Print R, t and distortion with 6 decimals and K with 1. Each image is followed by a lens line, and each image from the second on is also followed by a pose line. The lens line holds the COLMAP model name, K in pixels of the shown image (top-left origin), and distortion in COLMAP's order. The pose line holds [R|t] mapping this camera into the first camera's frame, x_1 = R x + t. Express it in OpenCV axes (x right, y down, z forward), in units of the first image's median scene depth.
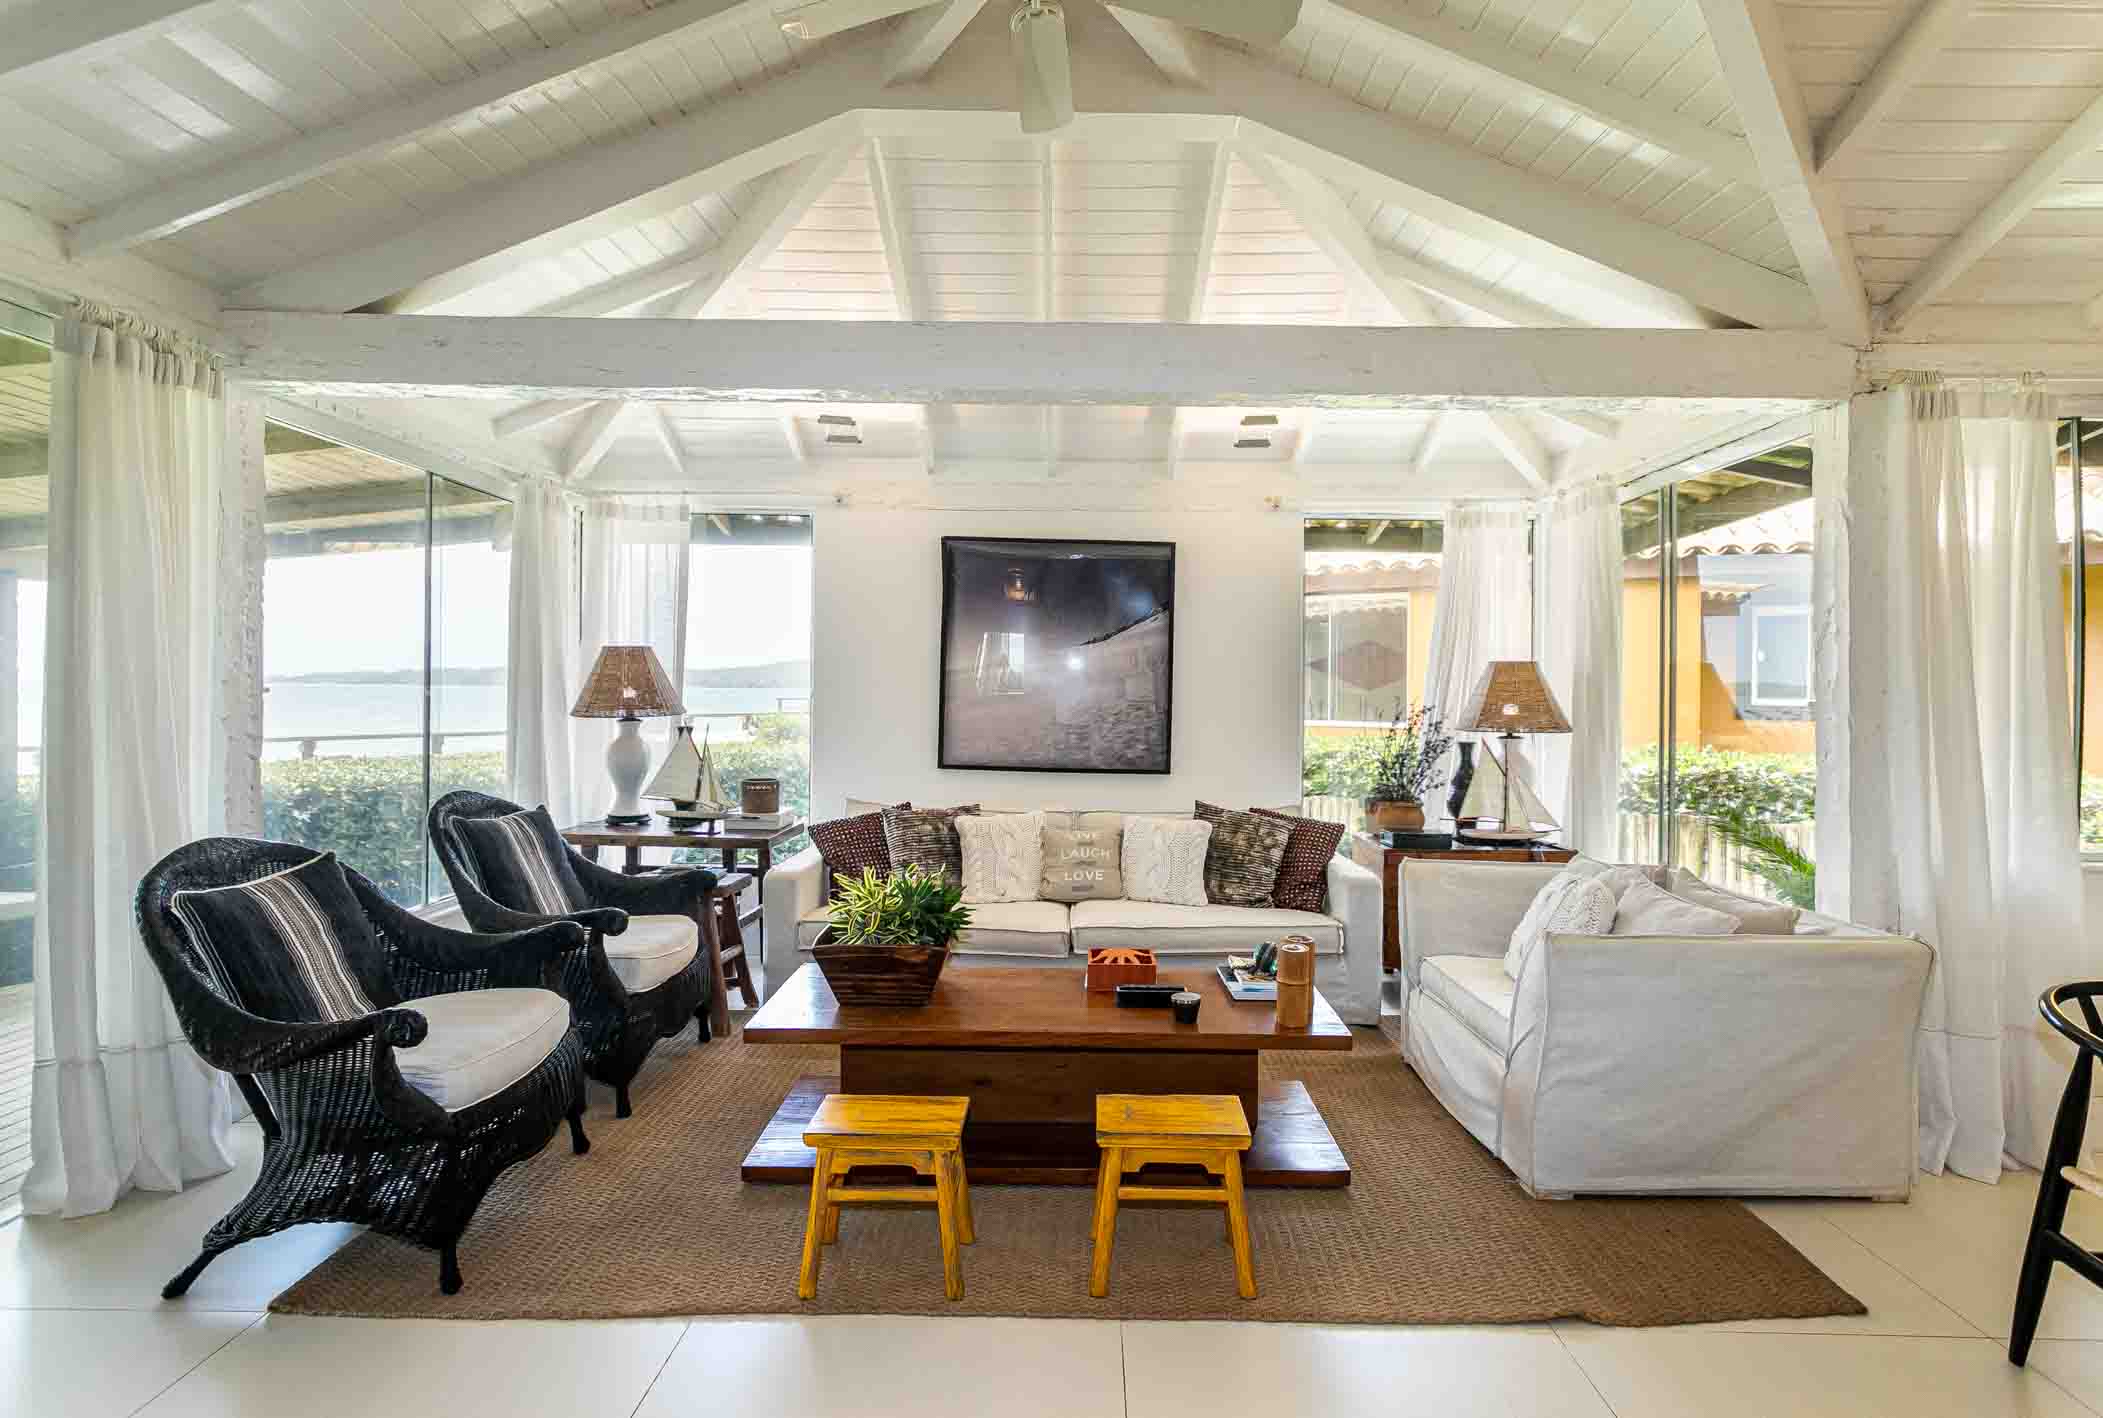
lens RADIAL K [[1007.9, 0, 1062.7], [0, 1007.9, 696.0], [0, 0, 1]] dist [-0.000301, 0.000349]
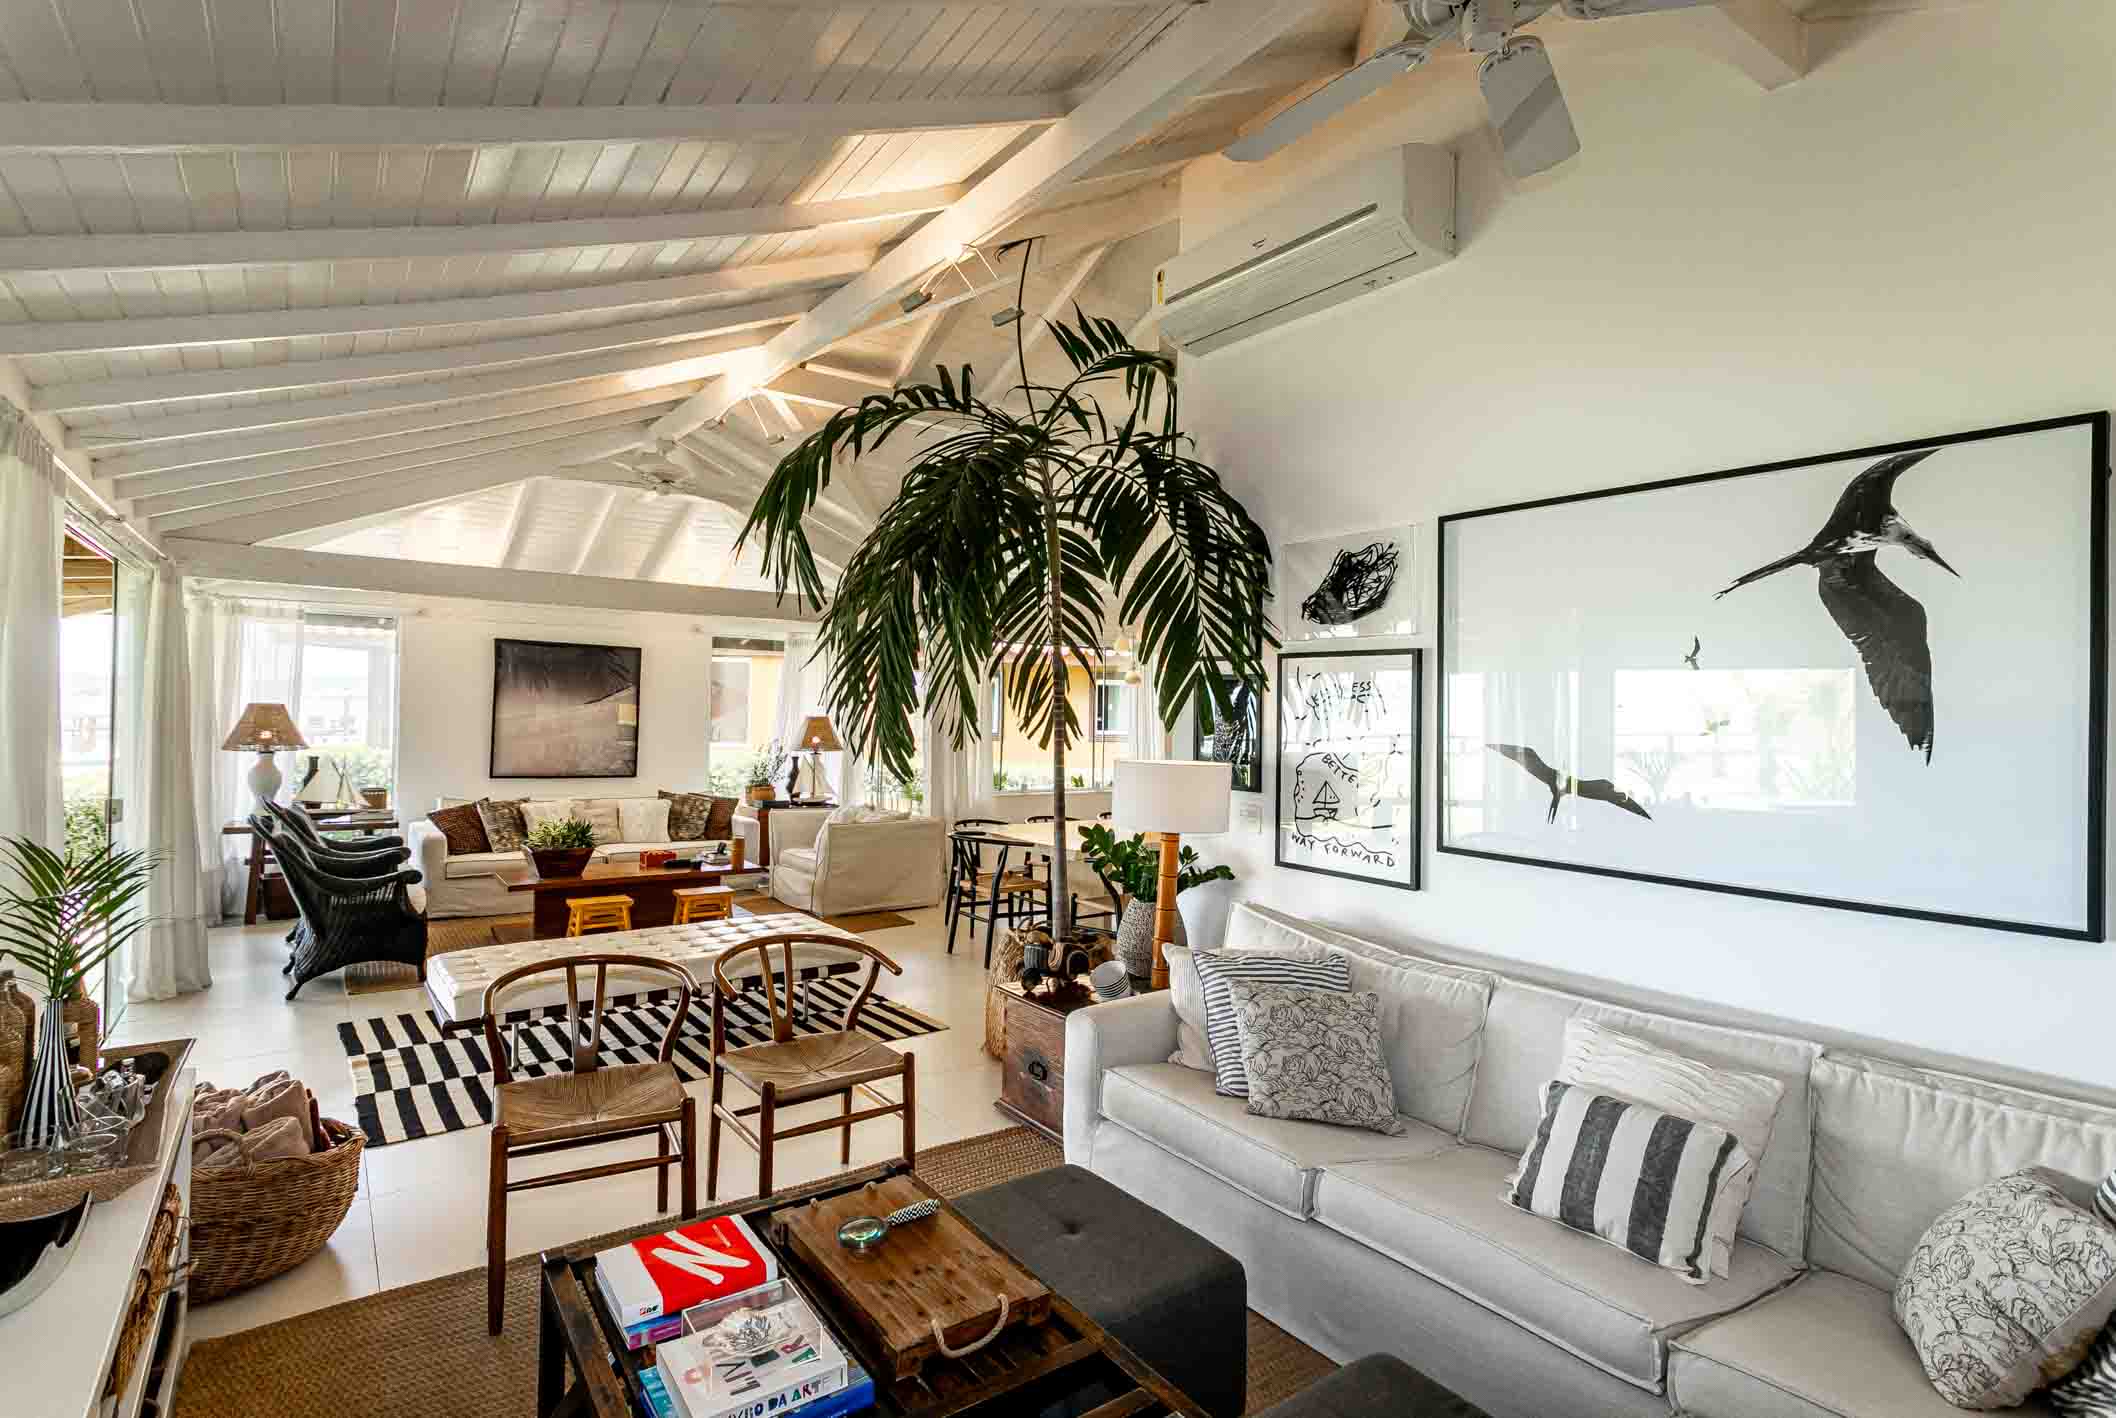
lens RADIAL K [[1014.1, 0, 1058.6], [0, 1014.1, 705.4], [0, 0, 1]] dist [-0.000301, 0.000349]
pose [[0.793498, 0.010090, 0.608490, -0.430100], [-0.008304, 0.999949, -0.005752, -0.049854], [-0.608517, -0.000489, 0.793541, -0.959465]]
